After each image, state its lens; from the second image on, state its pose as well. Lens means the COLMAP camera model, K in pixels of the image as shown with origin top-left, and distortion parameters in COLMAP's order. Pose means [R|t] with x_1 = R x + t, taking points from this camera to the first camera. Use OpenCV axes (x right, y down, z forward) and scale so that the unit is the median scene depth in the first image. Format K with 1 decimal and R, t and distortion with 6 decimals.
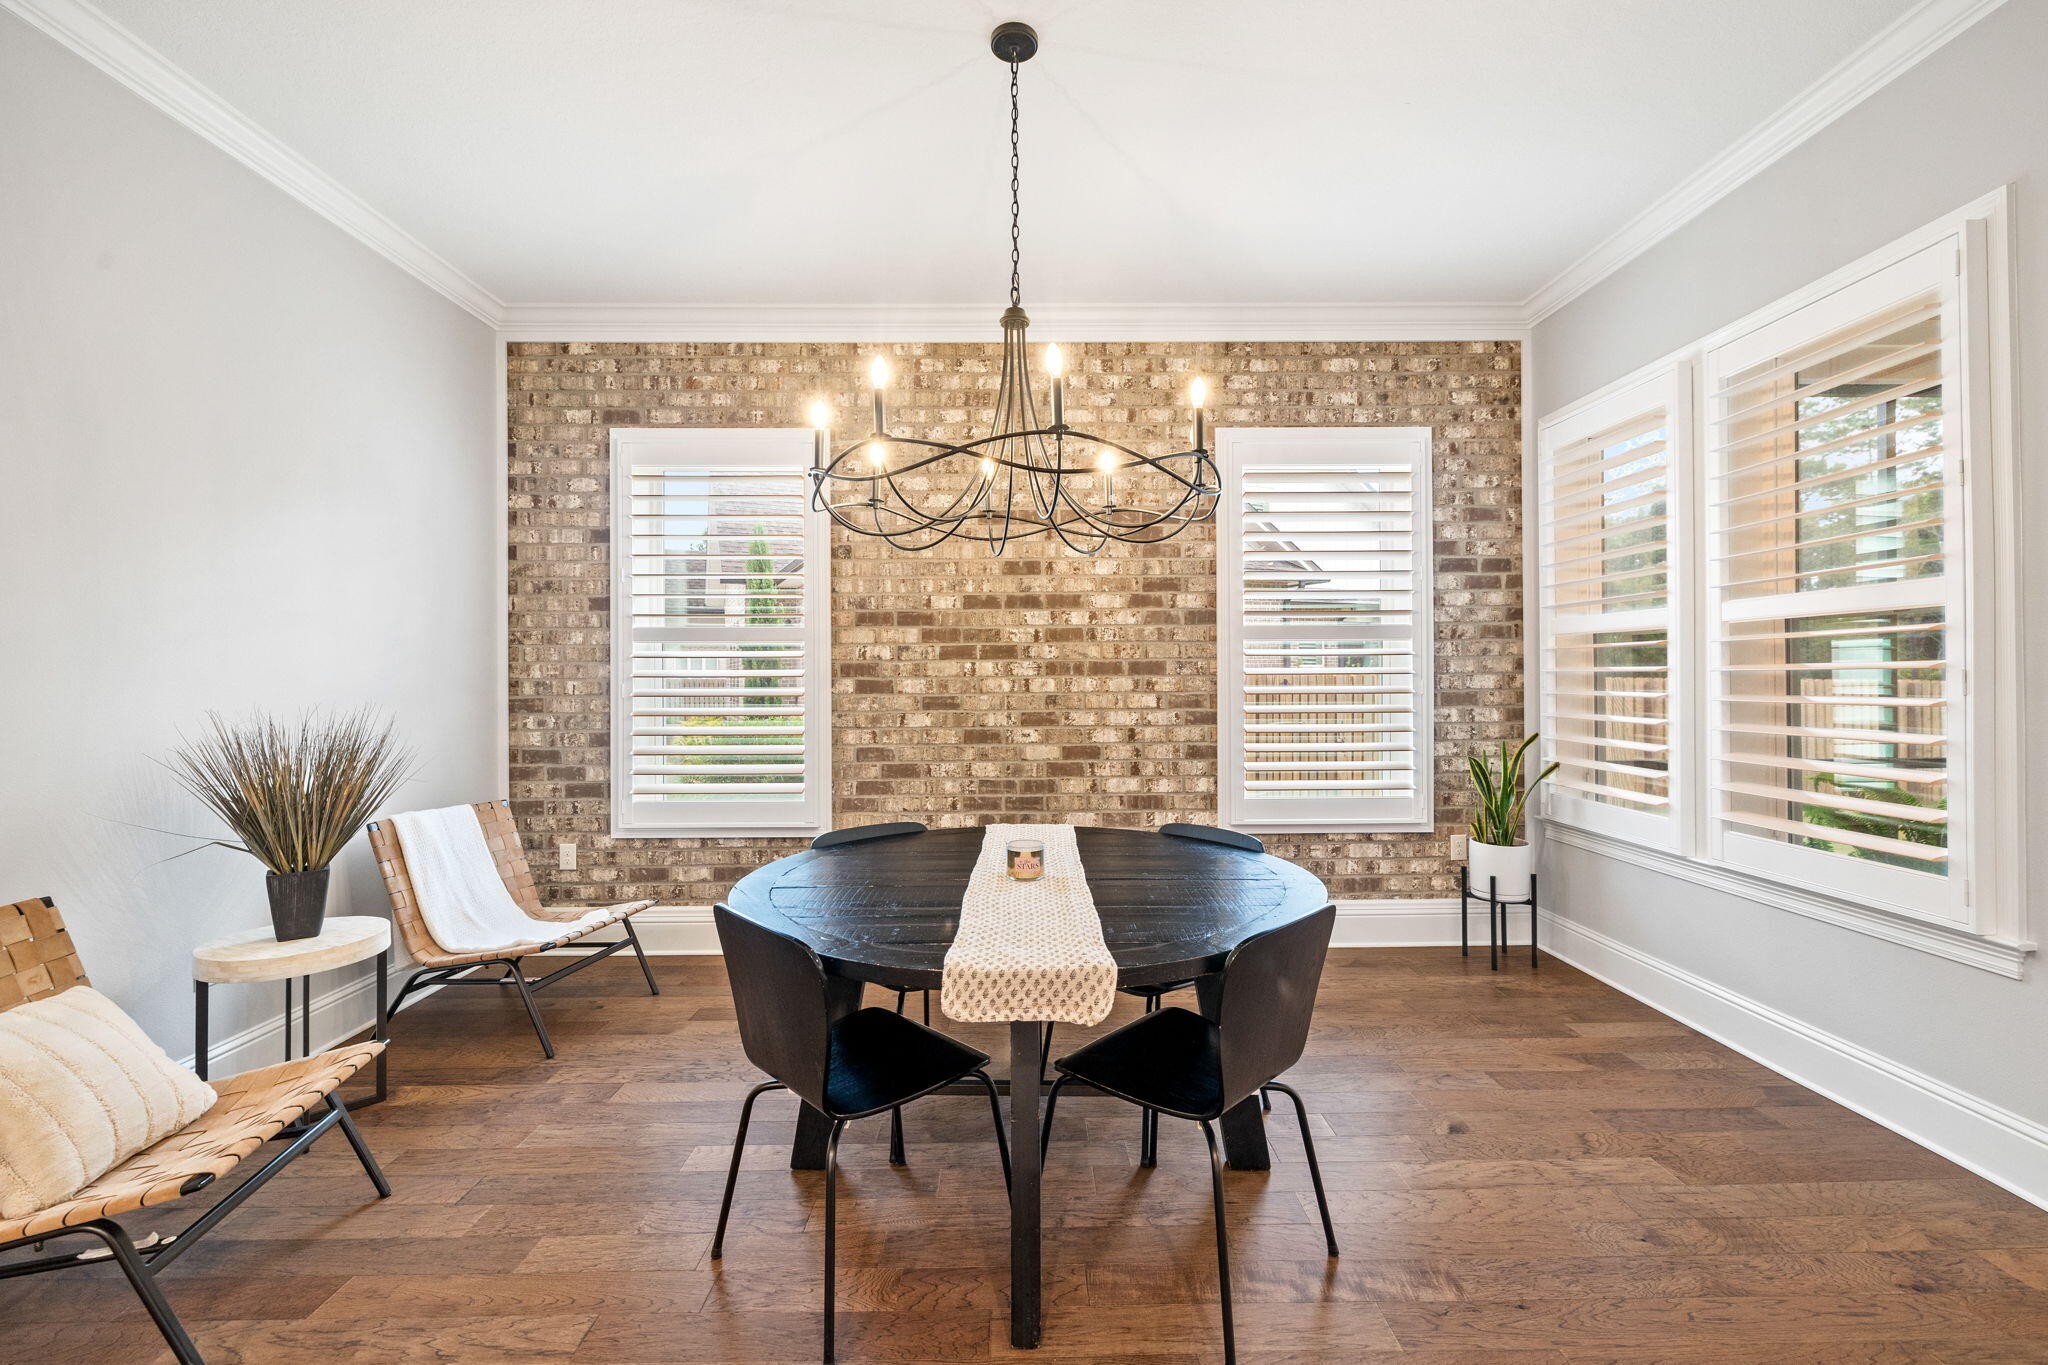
lens RADIAL K [[854.4, 0, 1029.2], [0, 854.4, 674.1], [0, 0, 1]] dist [0.000831, -0.000029]
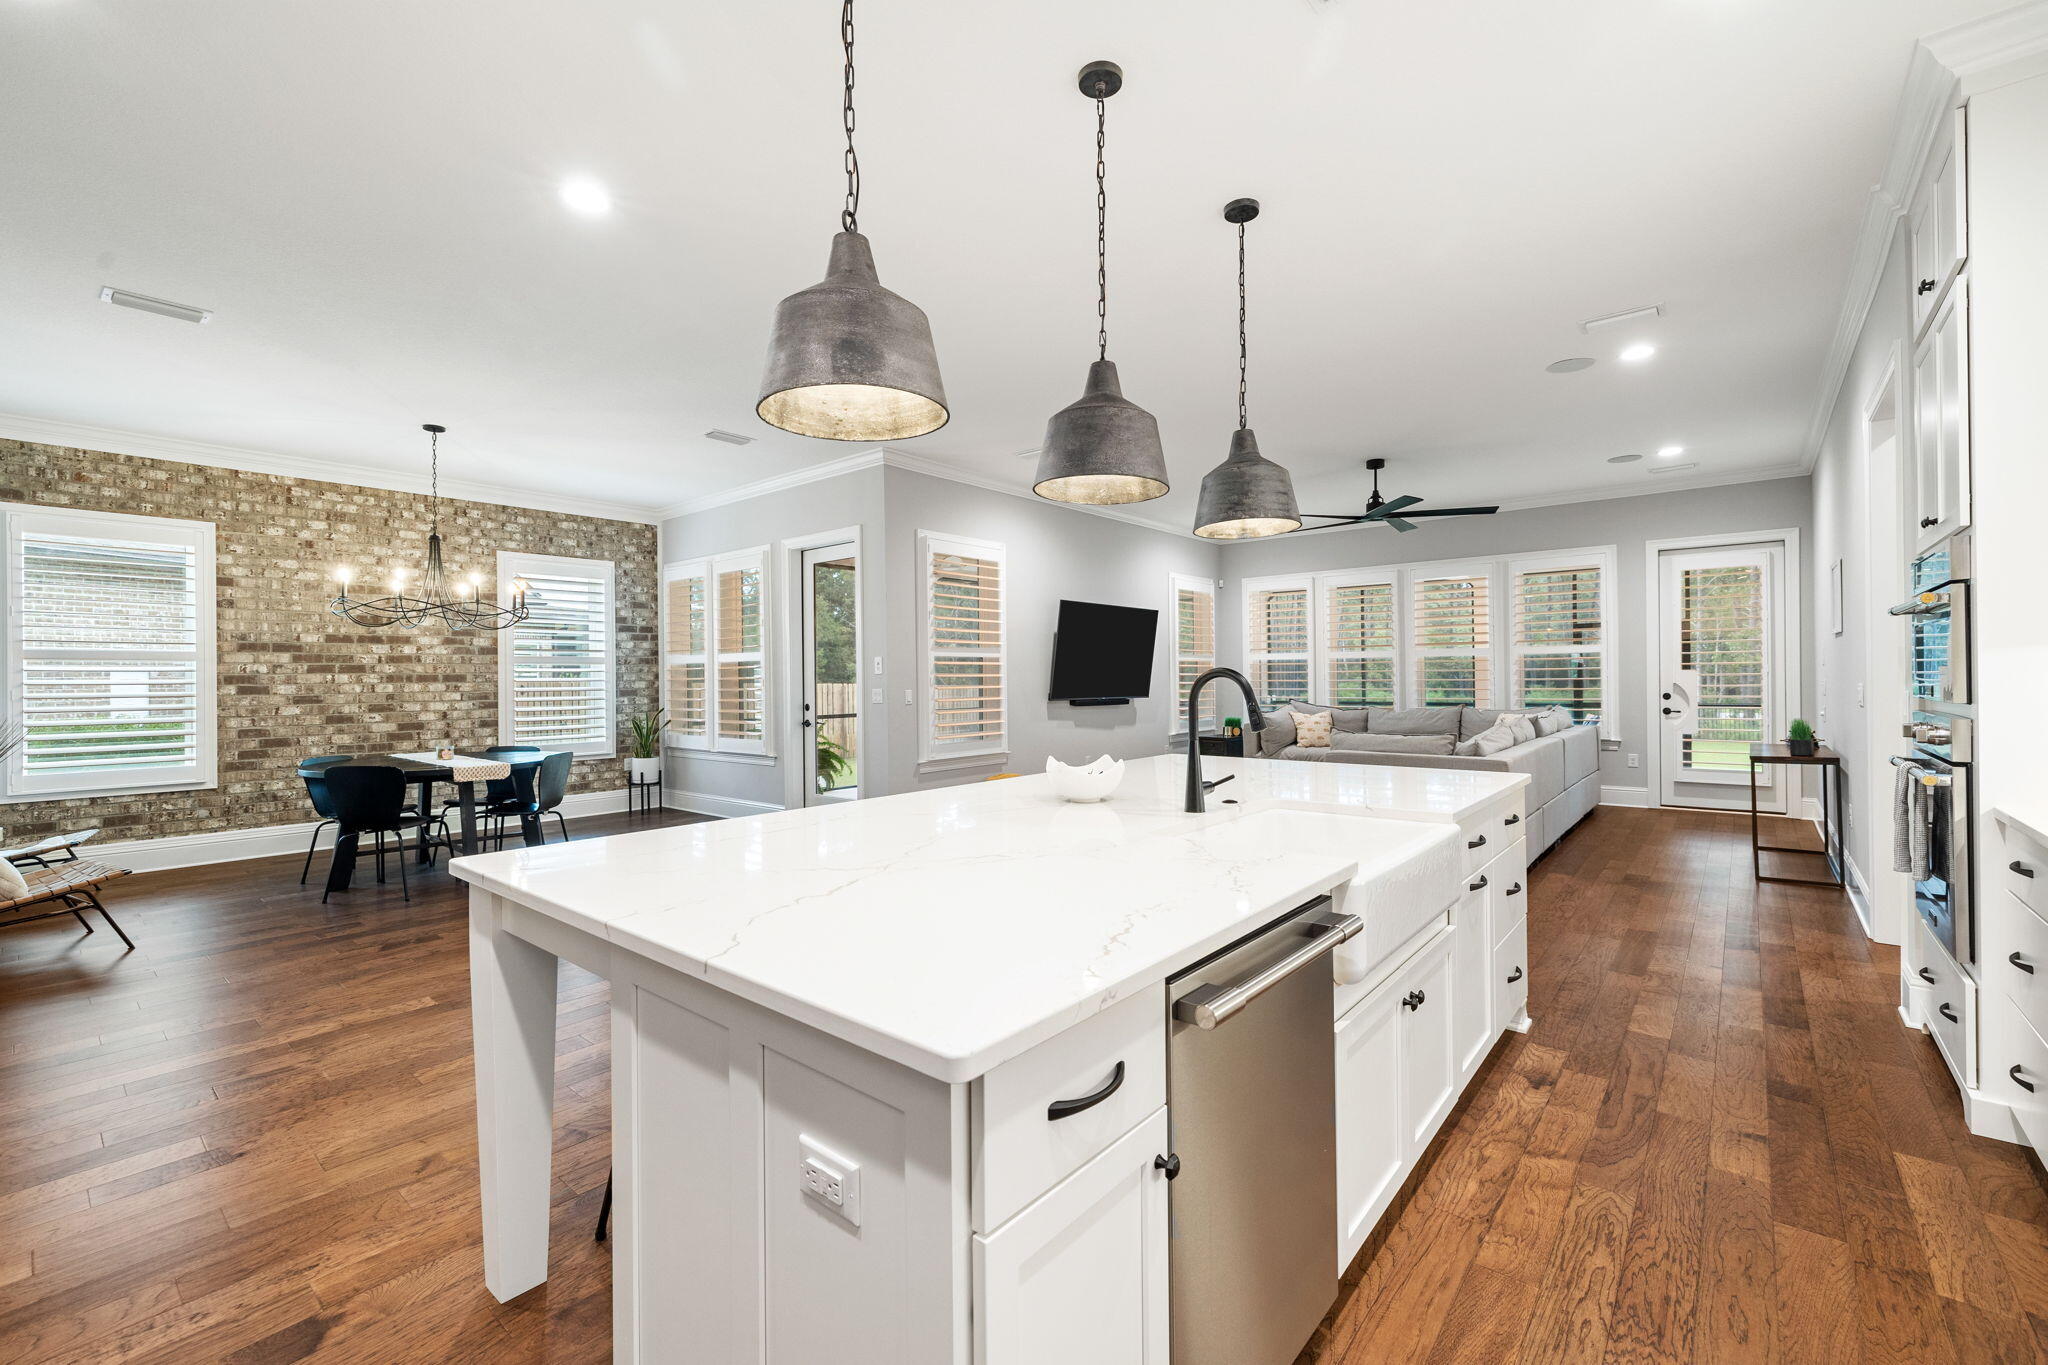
lens RADIAL K [[854.4, 0, 1031.2], [0, 854.4, 676.7], [0, 0, 1]] dist [0.000831, -0.000029]
pose [[0.650315, 0.000933, 0.759664, -0.445497], [0.003574, 0.999984, -0.004287, 0.001628], [-0.759656, 0.005503, 0.650302, -1.112567]]
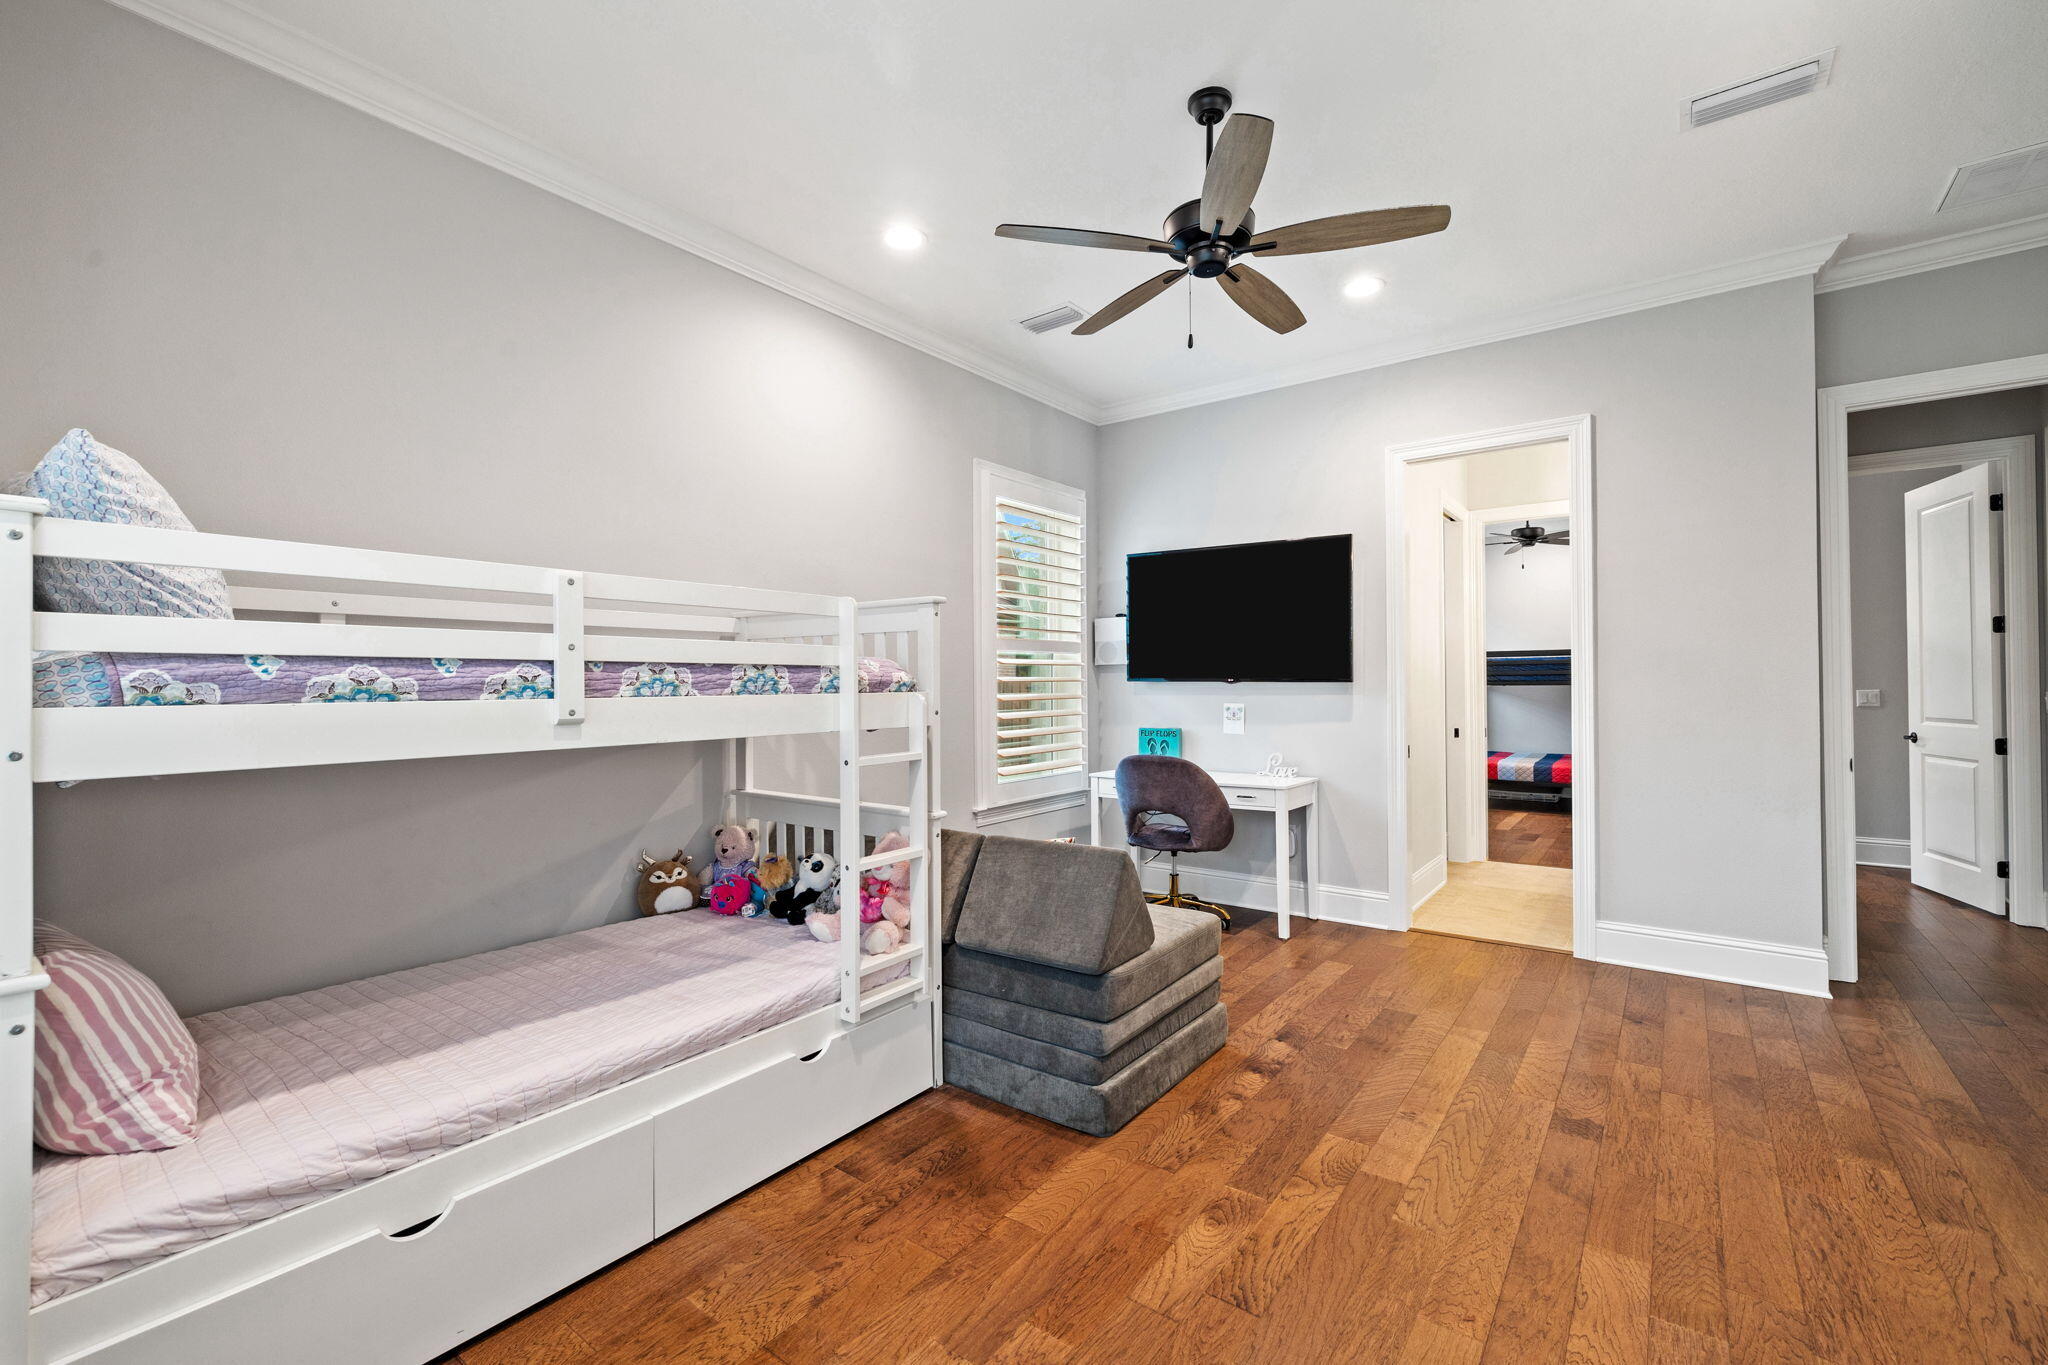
lens RADIAL K [[854.4, 0, 1028.9], [0, 854.4, 673.7], [0, 0, 1]] dist [0.000831, -0.000029]
pose [[0.617545, 0.006490, 0.786509, -0.647927], [0.002148, 0.999948, -0.009937, 0.004579], [-0.786533, 0.007826, 0.617499, 0.227166]]
